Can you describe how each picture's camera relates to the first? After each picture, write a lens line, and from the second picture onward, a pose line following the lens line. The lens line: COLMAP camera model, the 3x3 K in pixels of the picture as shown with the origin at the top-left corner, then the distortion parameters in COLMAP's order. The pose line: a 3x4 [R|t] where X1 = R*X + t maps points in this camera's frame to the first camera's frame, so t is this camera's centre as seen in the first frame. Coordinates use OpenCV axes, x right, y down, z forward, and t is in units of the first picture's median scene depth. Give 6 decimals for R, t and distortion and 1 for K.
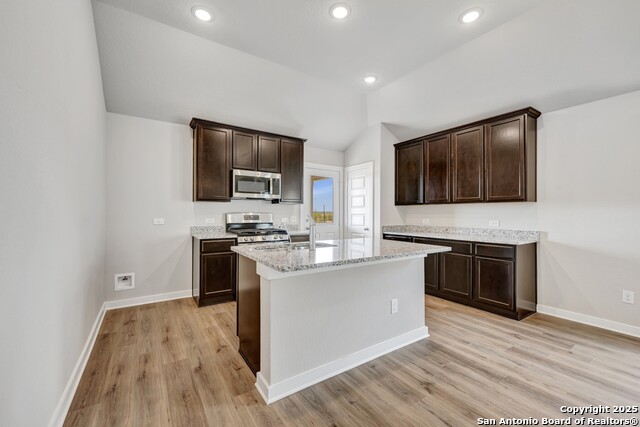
lens RADIAL K [[265.0, 0, 323.5], [0, 265.0, 213.3], [0, 0, 1]] dist [0.003394, -0.001923]
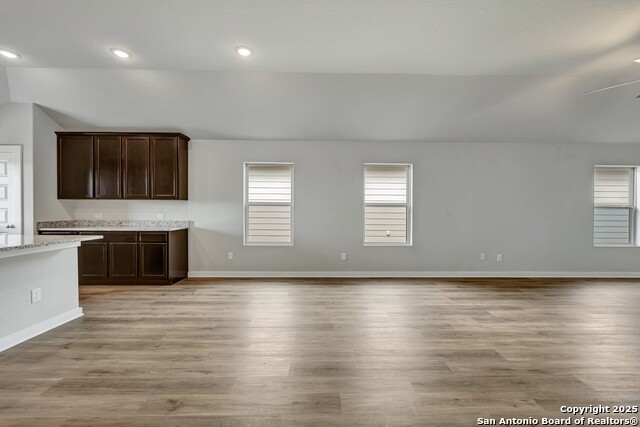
lens RADIAL K [[265.0, 0, 321.7], [0, 265.0, 213.9], [0, 0, 1]] dist [0.003394, -0.001923]
pose [[0.551138, -0.011402, 0.834336, 0.009824], [-0.007128, 0.999806, 0.018372, -0.001675], [-0.834384, -0.016073, 0.550950, -0.373742]]
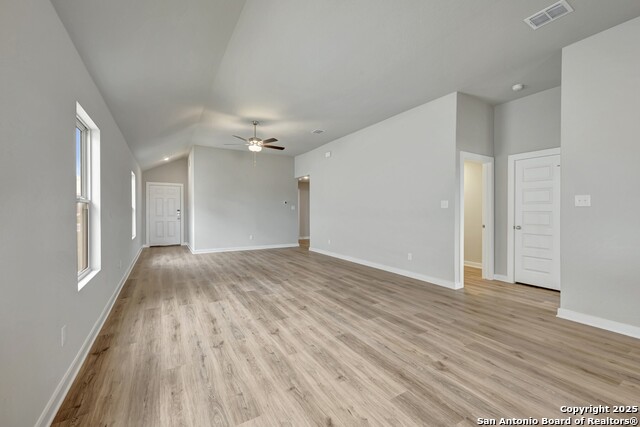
lens RADIAL K [[265.0, 0, 322.1], [0, 265.0, 208.2], [0, 0, 1]] dist [0.003394, -0.001923]
pose [[-0.998402, -0.001744, 0.056490, 0.704581], [-0.002541, 0.999898, -0.014037, 0.003715], [-0.056459, -0.014158, -0.998305, 0.793529]]
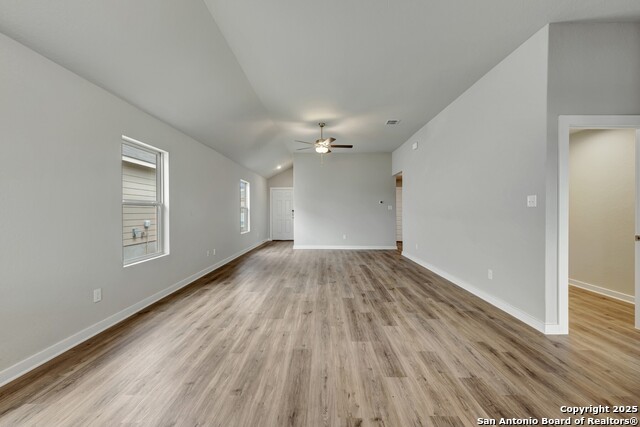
lens RADIAL K [[265.0, 0, 319.9], [0, 265.0, 208.0], [0, 0, 1]] dist [0.003394, -0.001923]
pose [[-0.819073, 0.004730, 0.573670, 0.263048], [-0.003601, 0.999904, -0.013387, 0.001459], [-0.573678, -0.013031, -0.818977, 0.563947]]
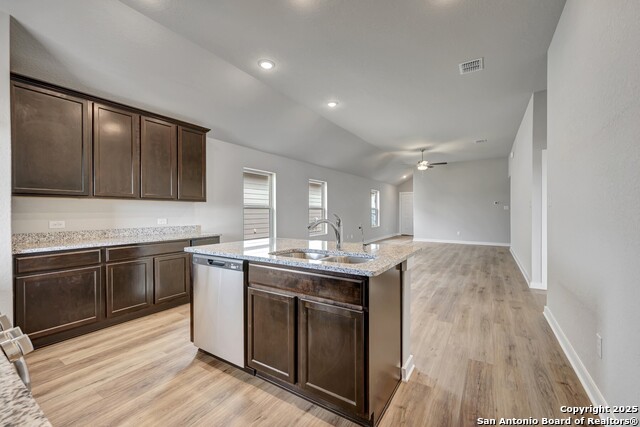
lens RADIAL K [[265.0, 0, 322.2], [0, 265.0, 212.0], [0, 0, 1]] dist [0.003394, -0.001923]
pose [[-0.397305, 0.000106, 0.917687, -0.571740], [0.000729, 1.000000, 0.000200, 0.002662], [-0.917686, 0.000748, -0.397305, 0.921342]]
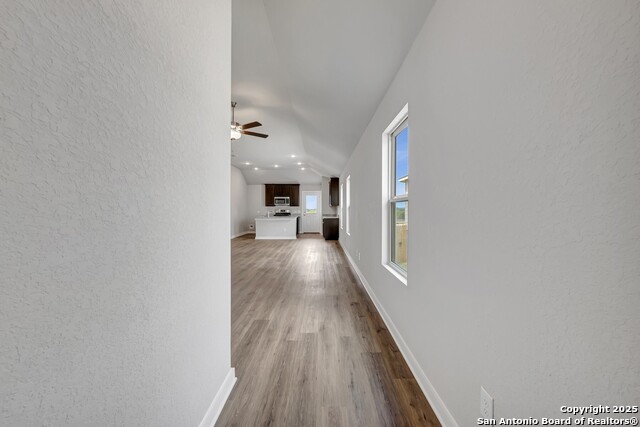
lens RADIAL K [[265.0, 0, 318.3], [0, 265.0, 209.2], [0, 0, 1]] dist [0.003394, -0.001923]
pose [[0.818362, -0.008077, -0.574646, 2.342770], [0.010626, 0.999943, 0.001077, -0.003450], [0.574604, -0.006987, 0.818402, -1.667053]]
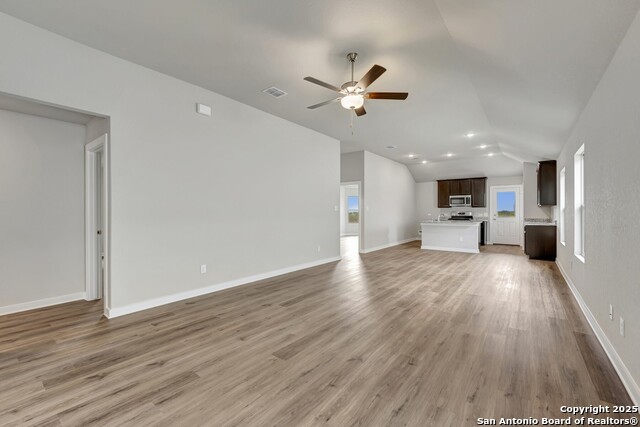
lens RADIAL K [[265.0, 0, 329.7], [0, 265.0, 210.6], [0, 0, 1]] dist [0.003394, -0.001923]
pose [[0.323036, -0.010714, -0.946326, 2.052277], [0.009314, 0.999923, -0.008142, -0.003337], [0.946341, -0.006184, 0.323111, -1.175073]]
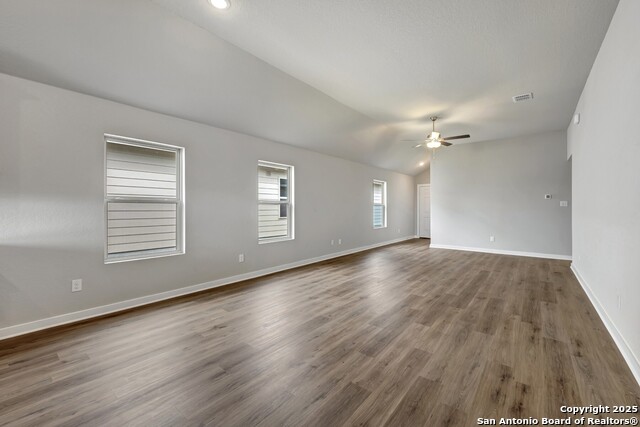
lens RADIAL K [[265.0, 0, 327.1], [0, 265.0, 207.3], [0, 0, 1]] dist [0.003394, -0.001923]
pose [[-0.296954, 0.000492, 0.954892, -0.129598], [-0.005229, 0.999984, -0.002142, -0.000877], [-0.954877, -0.005629, -0.296947, 0.284633]]
